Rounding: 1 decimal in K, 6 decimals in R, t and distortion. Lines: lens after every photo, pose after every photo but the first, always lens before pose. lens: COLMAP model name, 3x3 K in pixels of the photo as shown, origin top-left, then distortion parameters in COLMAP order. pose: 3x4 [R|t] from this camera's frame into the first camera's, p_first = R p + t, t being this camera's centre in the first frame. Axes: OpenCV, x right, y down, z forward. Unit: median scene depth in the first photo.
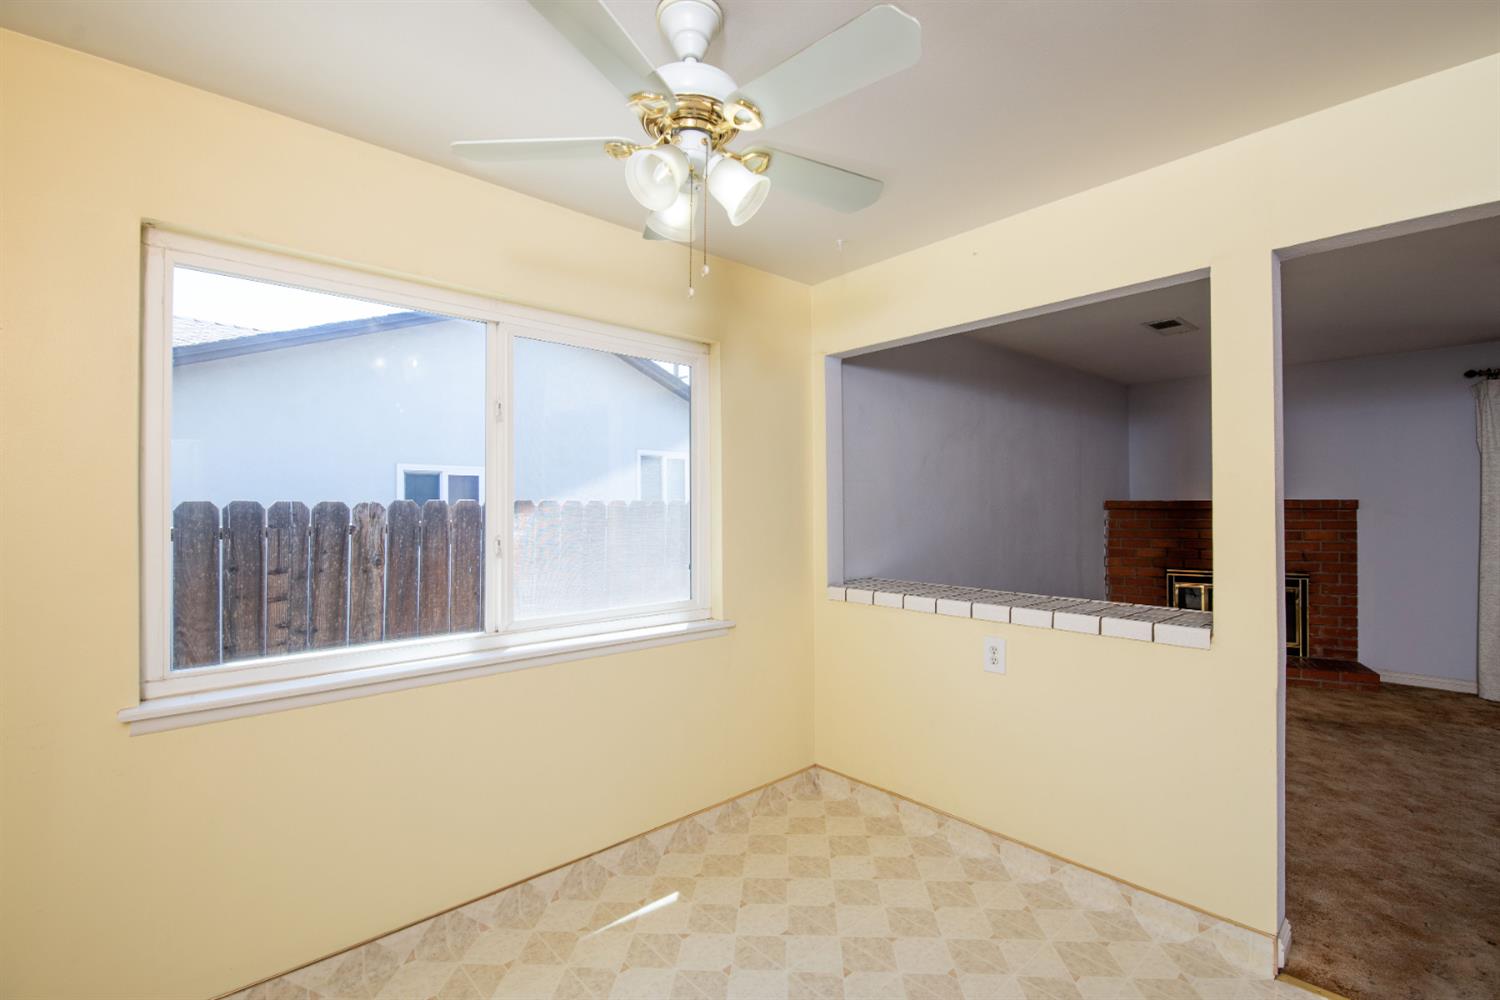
lens RADIAL K [[678.8, 0, 742.0], [0, 678.8, 494.5], [0, 0, 1]] dist [-0.001741, -0.008006]
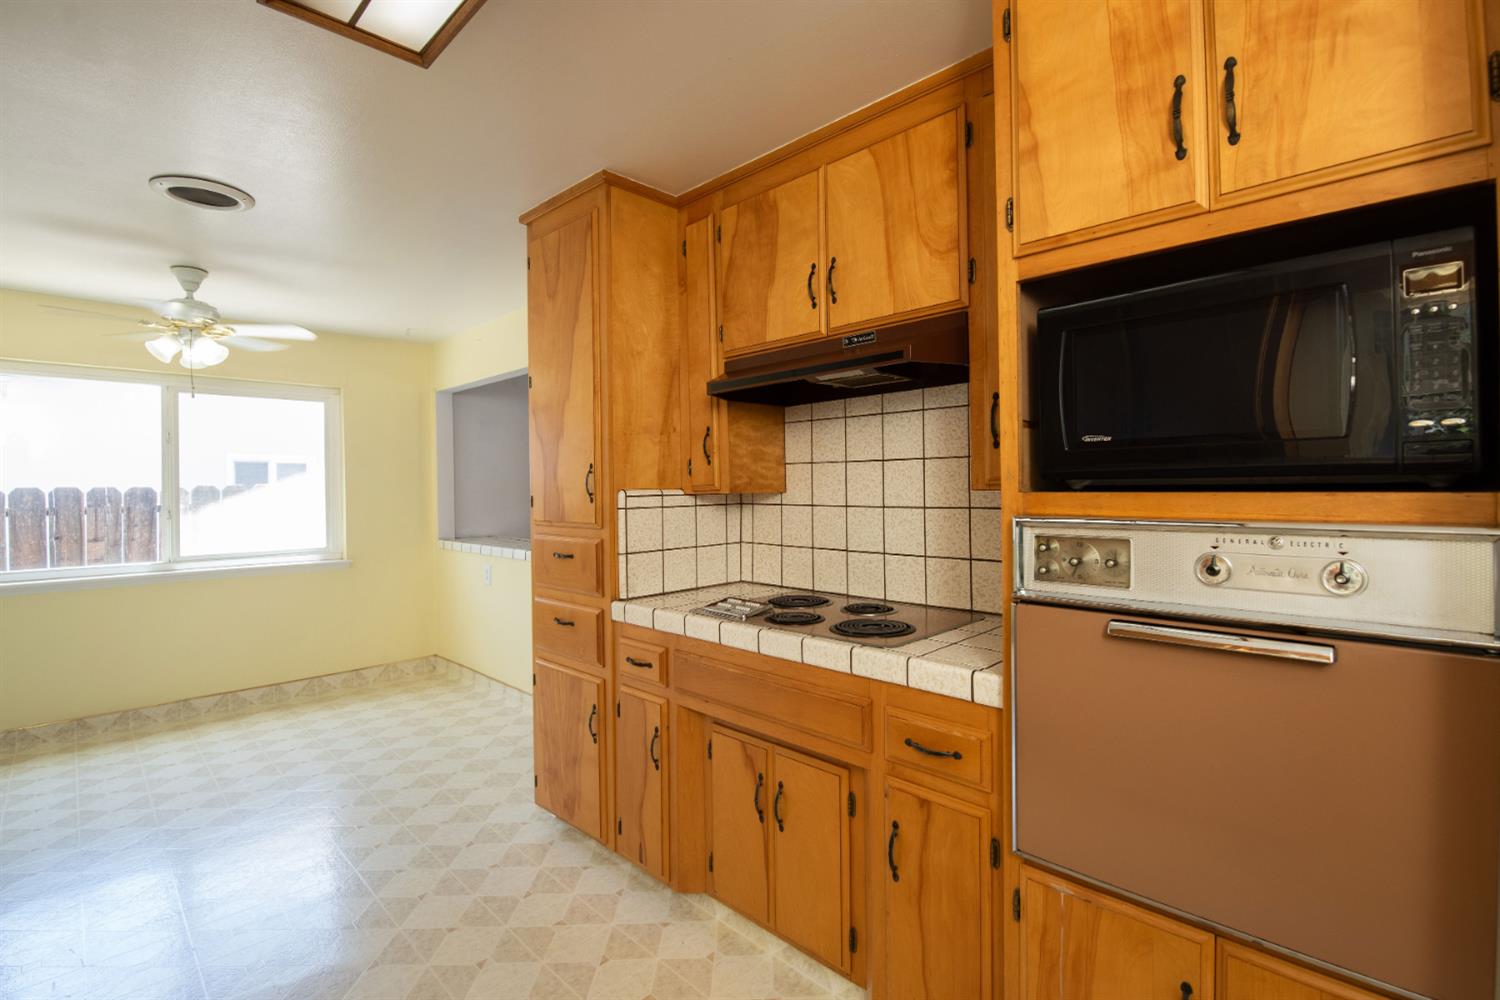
lens RADIAL K [[678.8, 0, 786.9], [0, 678.8, 486.9], [0, 0, 1]] dist [-0.001741, -0.008006]
pose [[0.995459, -0.003179, 0.095142, 0.540213], [0.002235, 0.999947, 0.010035, -0.000983], [-0.095169, -0.009777, 0.995413, -0.442155]]
